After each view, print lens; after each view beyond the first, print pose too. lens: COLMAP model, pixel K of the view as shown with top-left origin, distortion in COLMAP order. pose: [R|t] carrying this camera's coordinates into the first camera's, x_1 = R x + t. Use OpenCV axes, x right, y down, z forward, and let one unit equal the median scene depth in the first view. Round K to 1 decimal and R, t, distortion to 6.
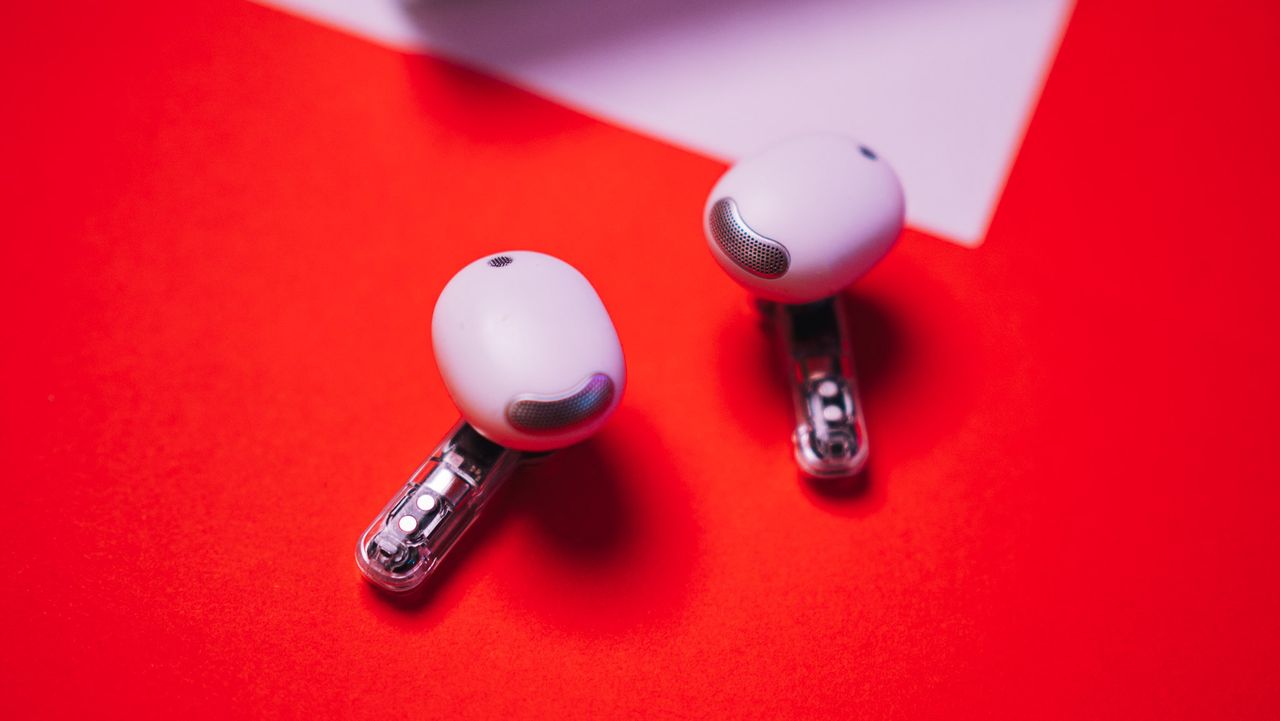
lens RADIAL K [[1885.2, 0, 642.4], [0, 1885.2, 360.4], [0, 0, 1]] dist [-0.124171, 0.000000]
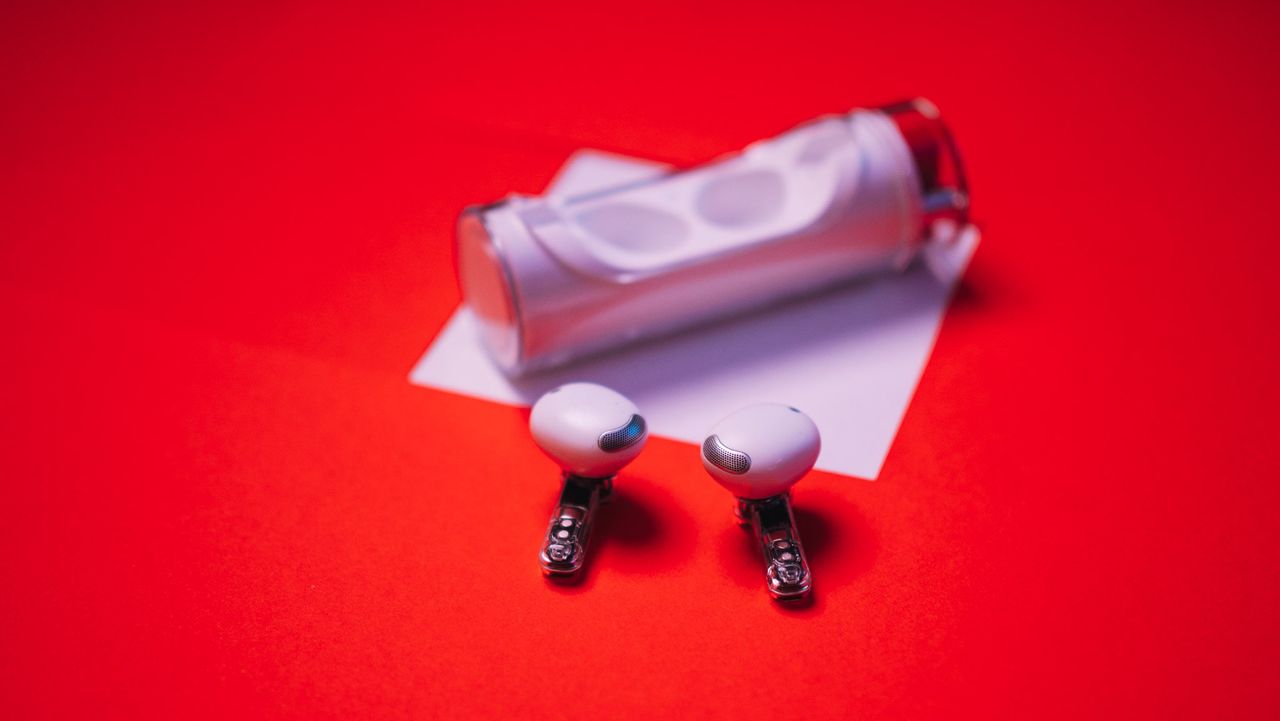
lens RADIAL K [[1885.2, 0, 638.8], [0, 1885.2, 360.0], [0, 0, 1]] dist [-0.124171, 0.000000]
pose [[0.996611, -0.079405, -0.021497, 0.020731], [0.066038, 0.928069, -0.366507, 0.462946], [0.049053, 0.363846, 0.930167, -0.602584]]
